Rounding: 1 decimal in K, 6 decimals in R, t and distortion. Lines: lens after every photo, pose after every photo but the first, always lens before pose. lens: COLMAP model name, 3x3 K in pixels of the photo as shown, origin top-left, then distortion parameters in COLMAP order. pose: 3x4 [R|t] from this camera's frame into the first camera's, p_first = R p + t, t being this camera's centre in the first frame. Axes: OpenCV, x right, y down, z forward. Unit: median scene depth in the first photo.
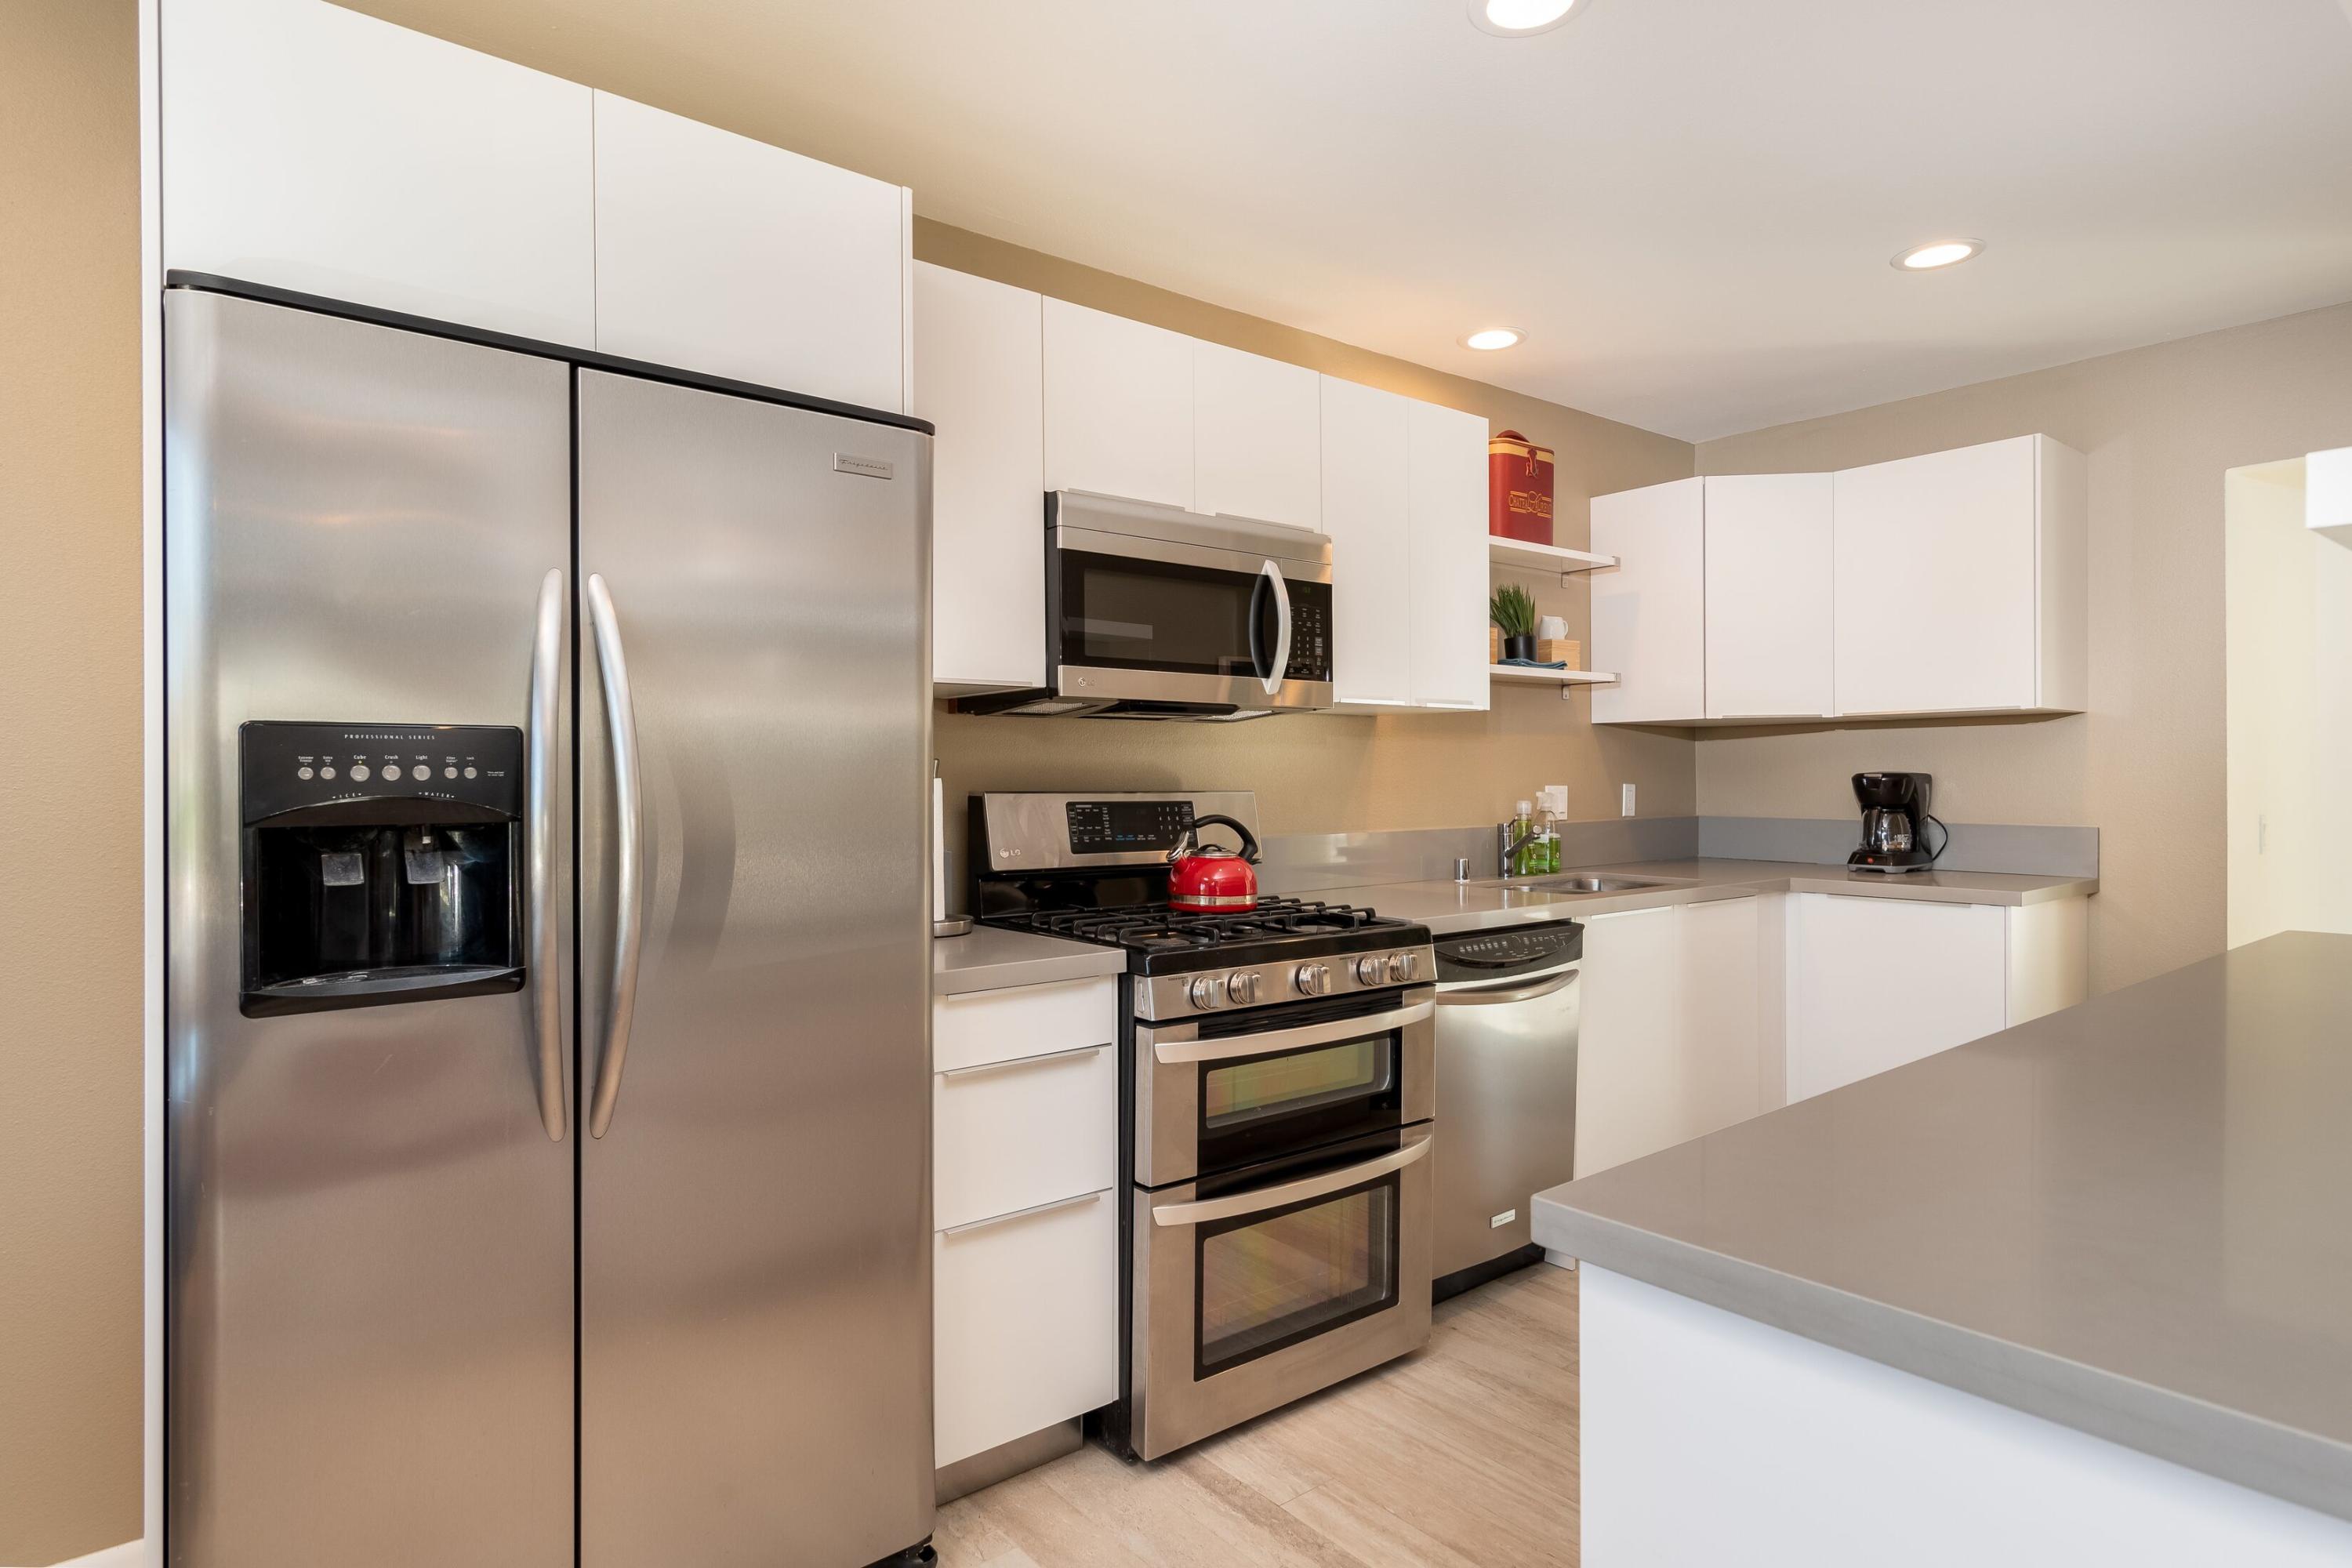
lens RADIAL K [[1296.5, 0, 1170.0], [0, 1296.5, 788.3], [0, 0, 1]] dist [-0.004583, -0.000096]
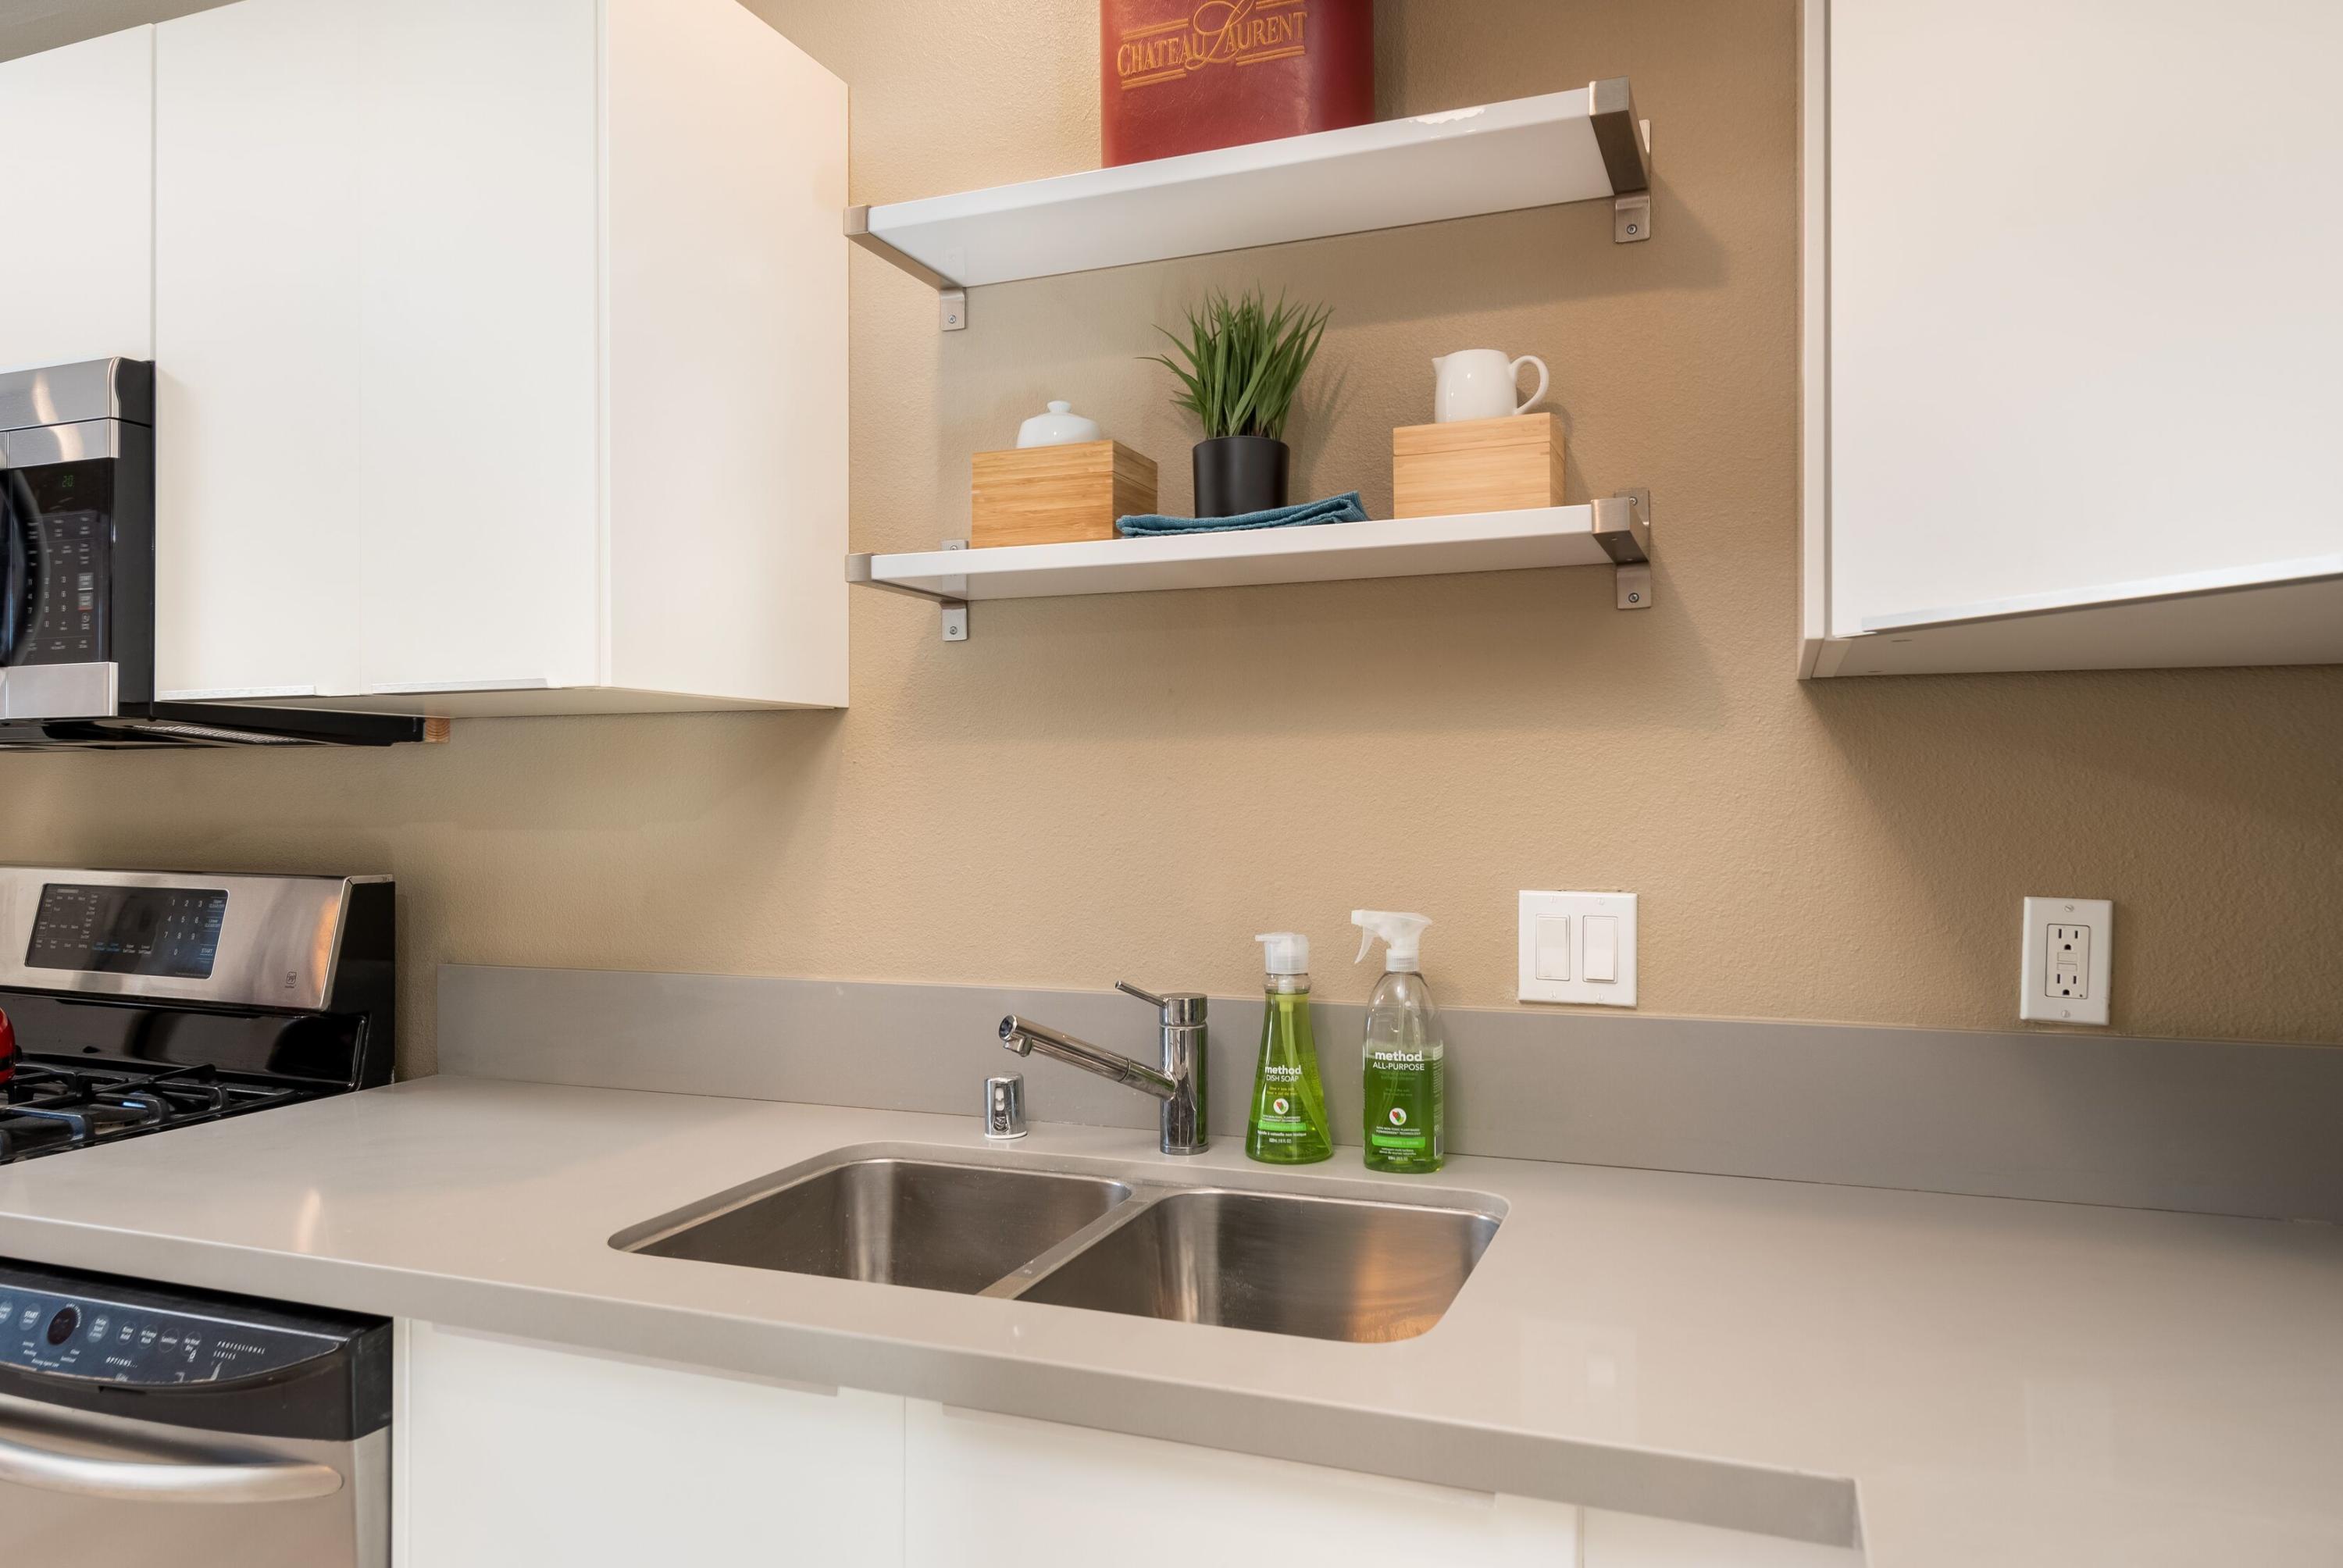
lens RADIAL K [[1453.9, 0, 1184.2], [0, 1453.9, 805.8], [0, 0, 1]] dist [0.008690, -0.001422]
pose [[0.518979, 0.012521, -0.854696, 0.795739], [-0.007067, 0.999921, 0.010358, -0.037690], [0.854758, 0.000665, 0.519026, 1.067009]]
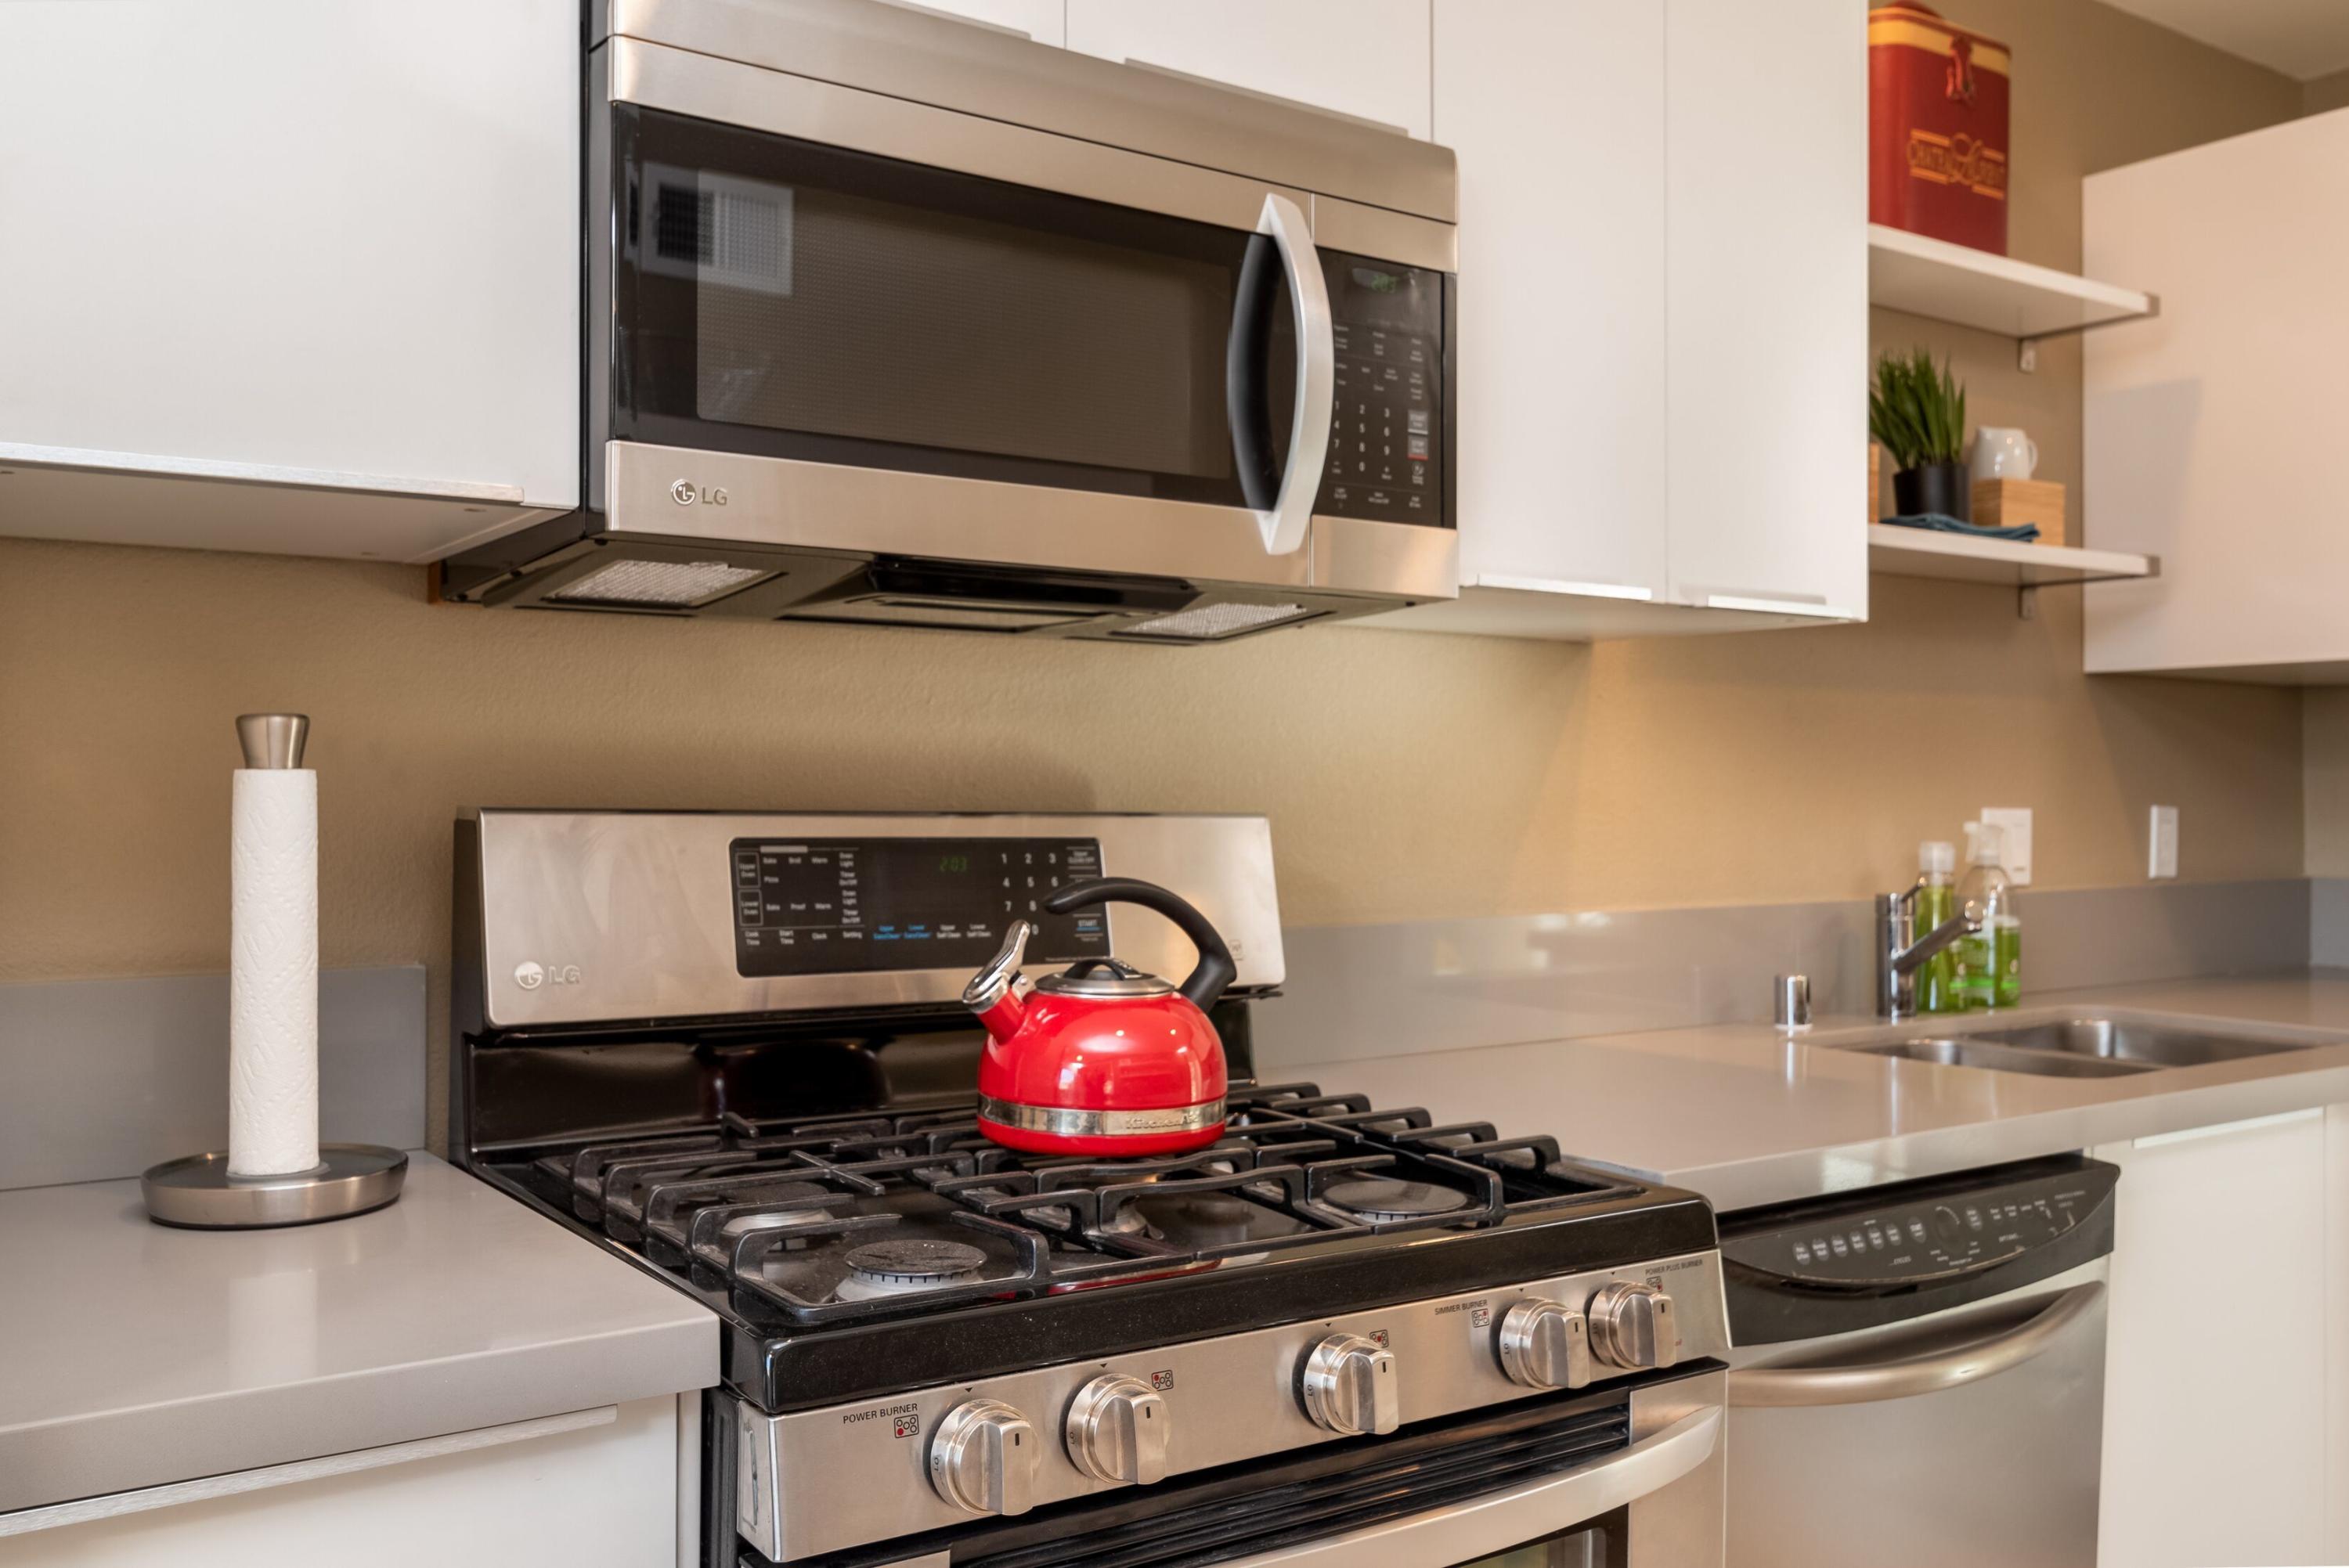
lens RADIAL K [[2006.7, 0, 1171.2], [0, 2006.7, 766.9], [0, 0, 1]] dist [0.006340, -0.003597]
pose [[0.997311, 0.008715, -0.072764, 0.086479], [-0.010168, 0.999756, -0.019614, -0.000019], [0.072576, 0.020301, 0.997156, 0.411539]]
